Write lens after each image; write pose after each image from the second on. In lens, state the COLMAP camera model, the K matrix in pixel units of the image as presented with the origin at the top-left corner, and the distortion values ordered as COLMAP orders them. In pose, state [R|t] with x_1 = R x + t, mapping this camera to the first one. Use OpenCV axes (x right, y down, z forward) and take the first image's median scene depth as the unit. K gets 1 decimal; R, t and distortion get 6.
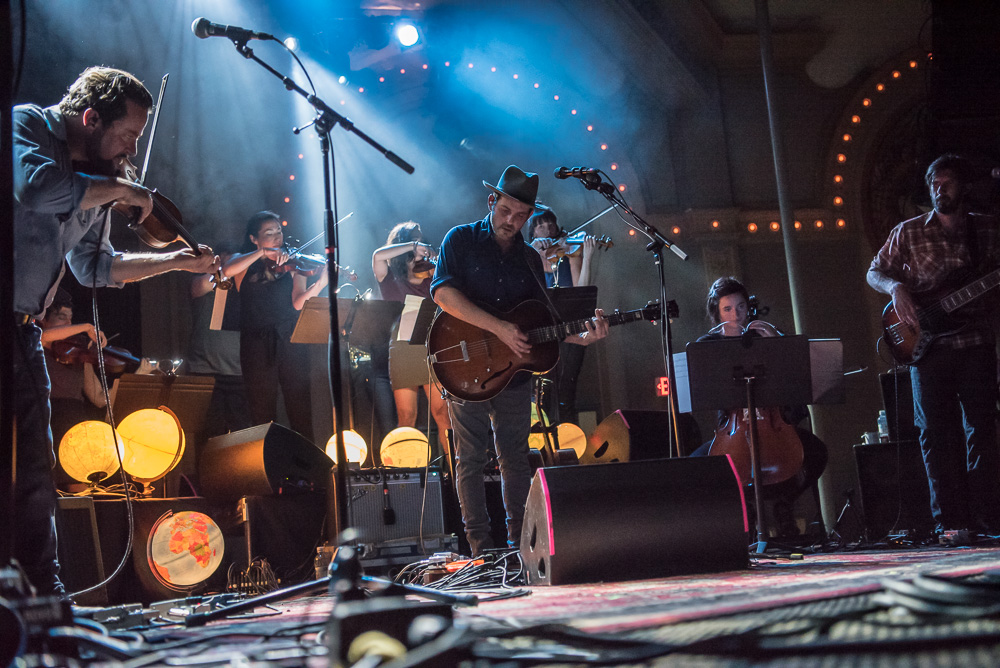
lens RADIAL K [[1164.6, 0, 500.0], [0, 1164.6, 334.0], [0, 0, 1]] dist [0.096895, -0.009731]
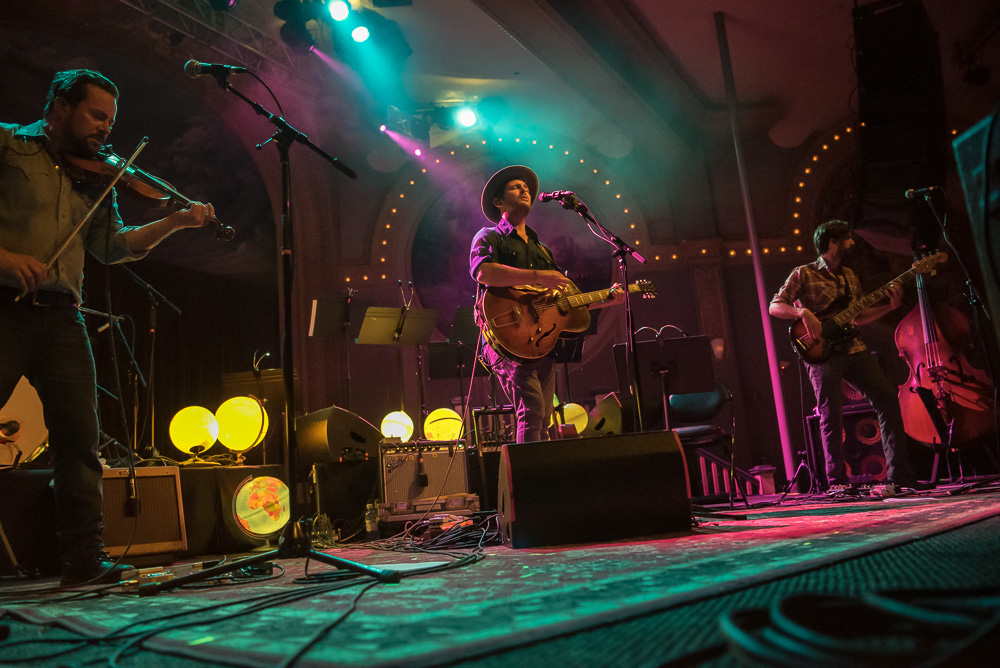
lens RADIAL K [[809.5, 0, 500.0], [0, 809.5, 334.0], [0, 0, 1]] dist [-0.041154, 0.003283]
pose [[0.995914, -0.022440, -0.087472, 0.065517], [0.021593, 0.999710, -0.010622, 0.010221], [0.087685, 0.008690, 0.996110, 0.139816]]
